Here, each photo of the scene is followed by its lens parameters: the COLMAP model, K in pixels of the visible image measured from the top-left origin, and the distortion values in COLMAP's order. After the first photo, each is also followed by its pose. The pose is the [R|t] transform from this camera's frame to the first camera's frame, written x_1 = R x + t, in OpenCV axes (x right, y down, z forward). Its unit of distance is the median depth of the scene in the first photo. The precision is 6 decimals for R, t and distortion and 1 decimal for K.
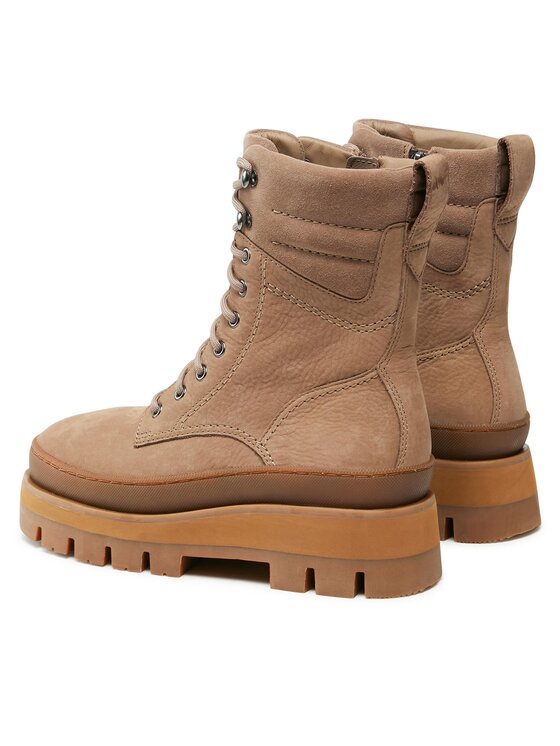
lens RADIAL K [[2005.0, 0, 279.9], [0, 2005.0, 372.6], [0, 0, 1]] dist [-0.066734, 0.000000]
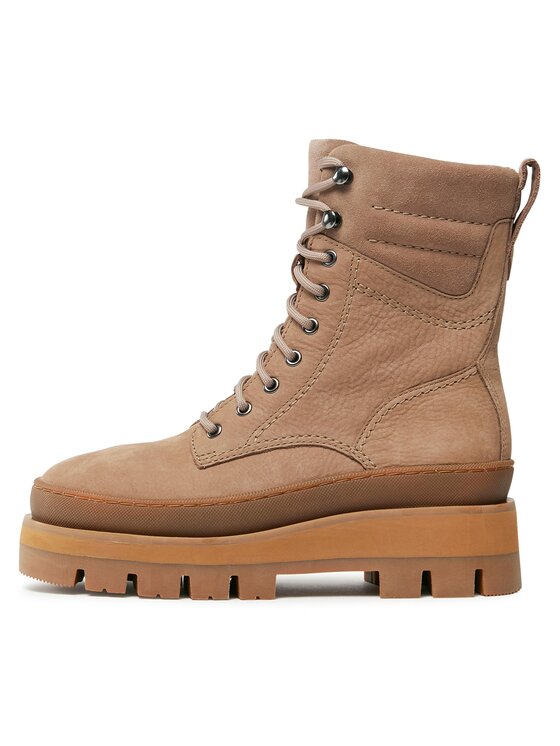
lens RADIAL K [[2005.0, 0, 280.4], [0, 2005.0, 373.4], [0, 0, 1]] dist [-0.066734, 0.000000]
pose [[0.833981, 0.026863, 0.551139, -0.574693], [0.087421, 0.979767, -0.180040, 0.170844], [-0.544824, 0.198331, 0.814759, 0.231502]]
